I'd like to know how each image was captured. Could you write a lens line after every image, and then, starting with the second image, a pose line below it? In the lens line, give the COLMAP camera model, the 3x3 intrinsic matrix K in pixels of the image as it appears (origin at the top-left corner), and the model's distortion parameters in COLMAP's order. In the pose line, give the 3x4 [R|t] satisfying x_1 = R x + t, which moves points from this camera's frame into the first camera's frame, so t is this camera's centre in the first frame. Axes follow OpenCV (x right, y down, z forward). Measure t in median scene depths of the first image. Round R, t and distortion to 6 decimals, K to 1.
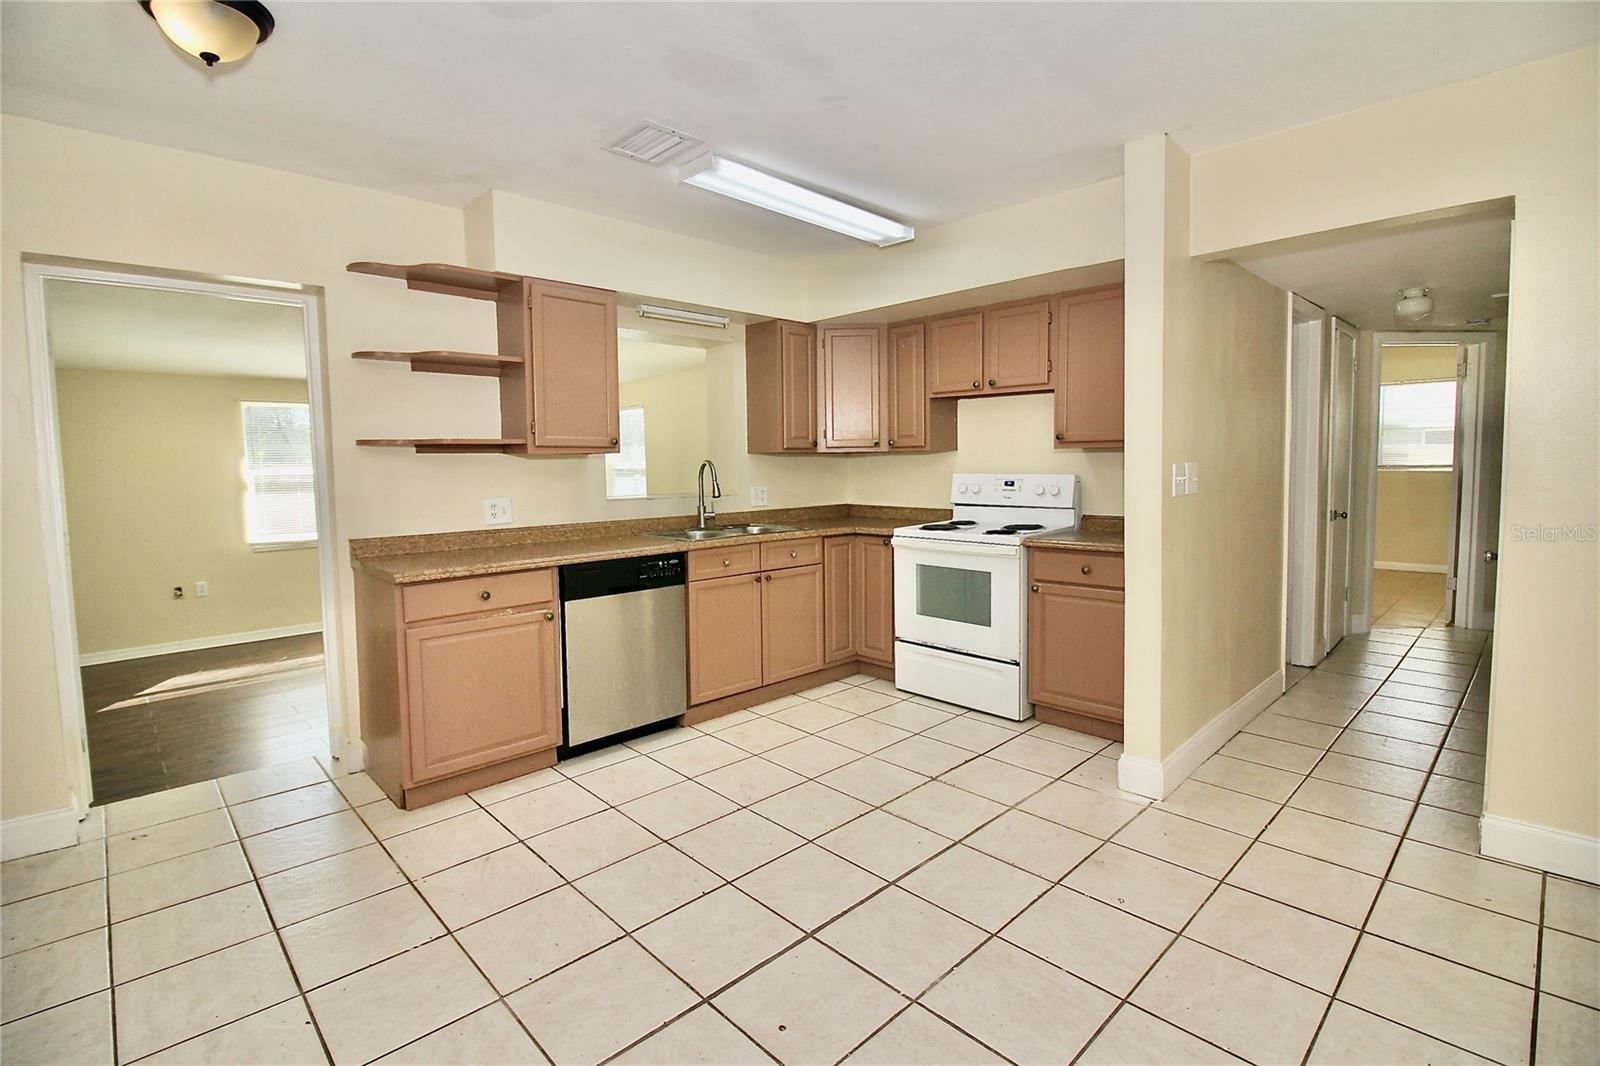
lens RADIAL K [[736.6, 0, 790.1], [0, 736.6, 518.3], [0, 0, 1]] dist [-0.004884, -0.001821]
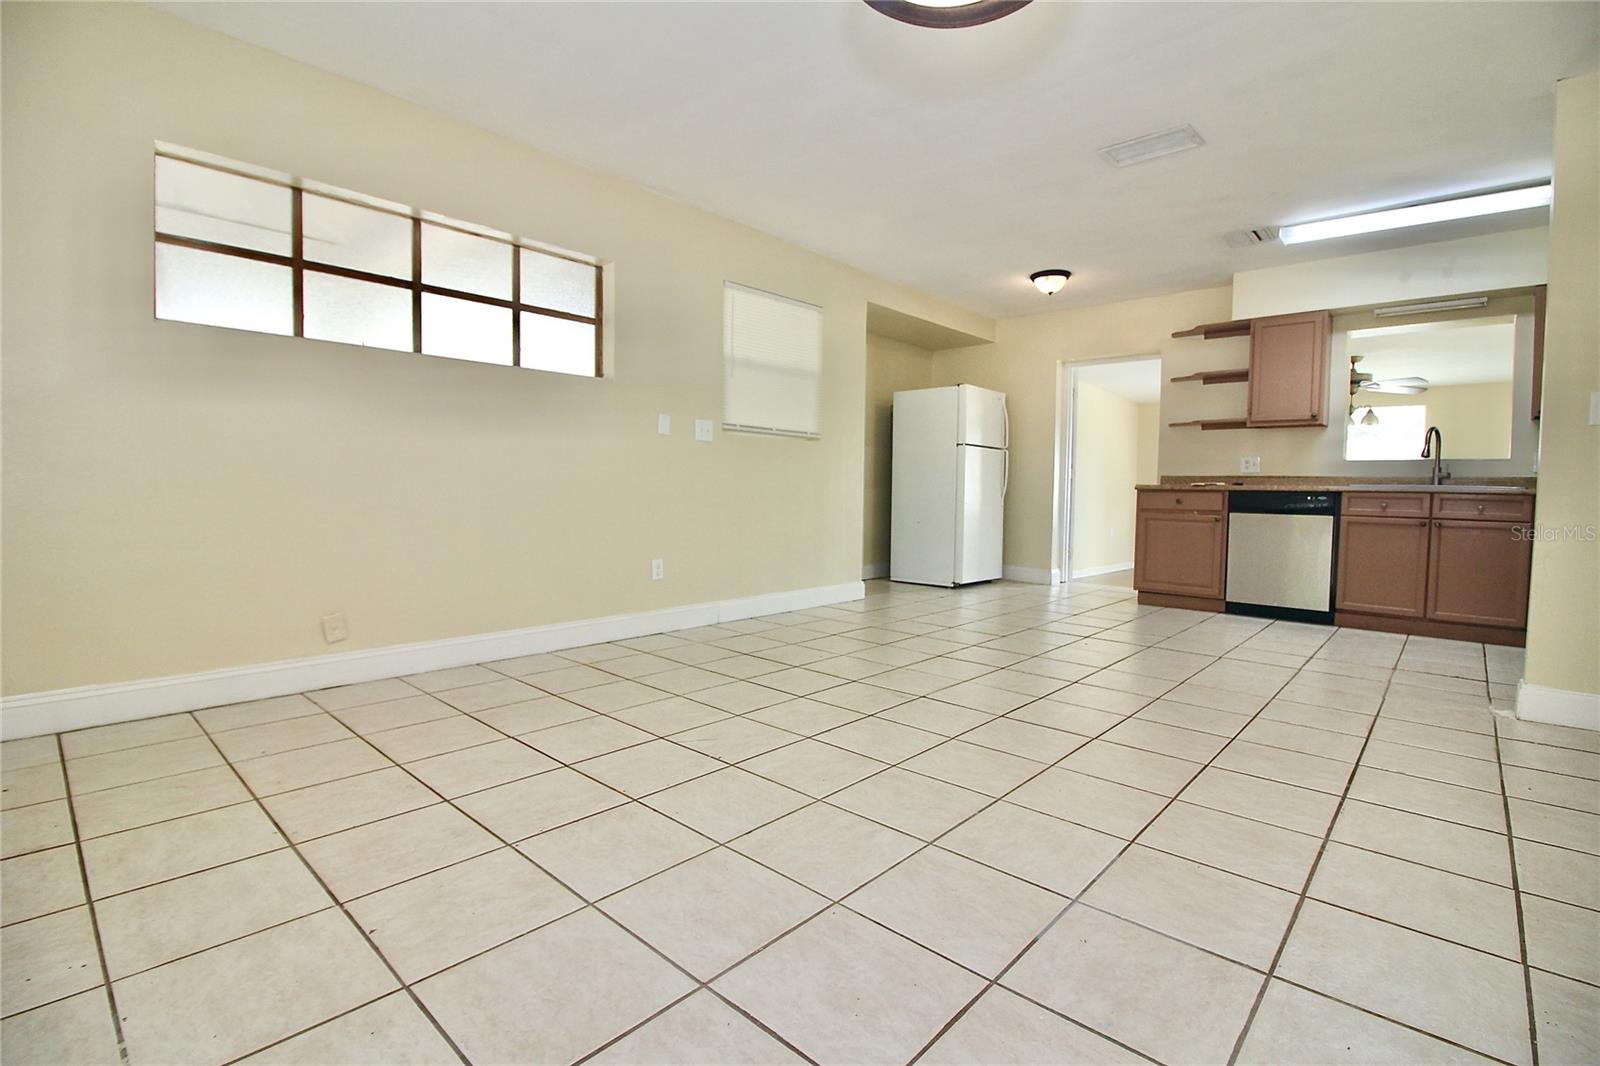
lens RADIAL K [[736.6, 0, 796.2], [0, 736.6, 521.9], [0, 0, 1]] dist [-0.004884, -0.001821]
pose [[0.076515, 0.069606, -0.994636, 1.136740], [-0.090079, 0.993963, 0.062629, 0.104137], [0.992991, 0.084804, 0.082323, -0.104091]]
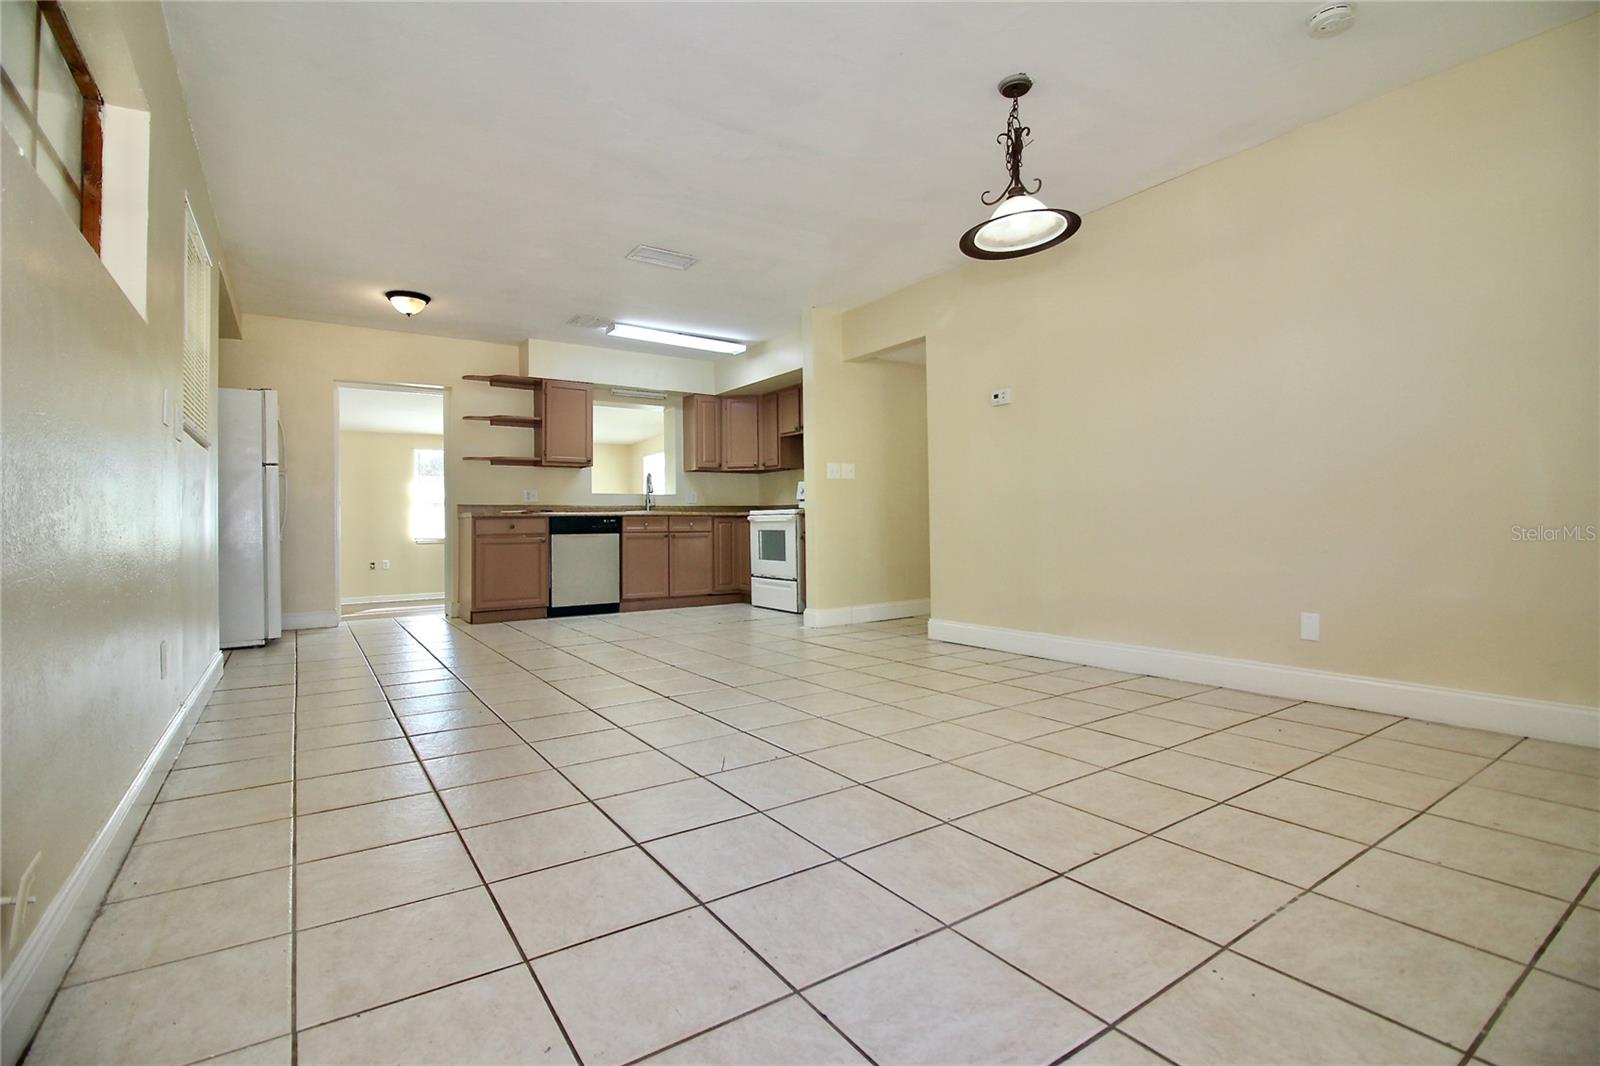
lens RADIAL K [[736.6, 0, 802.4], [0, 736.6, 520.5], [0, 0, 1]] dist [-0.004884, -0.001821]
pose [[0.988220, 0.005223, -0.152952, 0.616387], [-0.016780, 0.997090, -0.074364, 0.189753], [0.152119, 0.076054, 0.985432, -0.811501]]
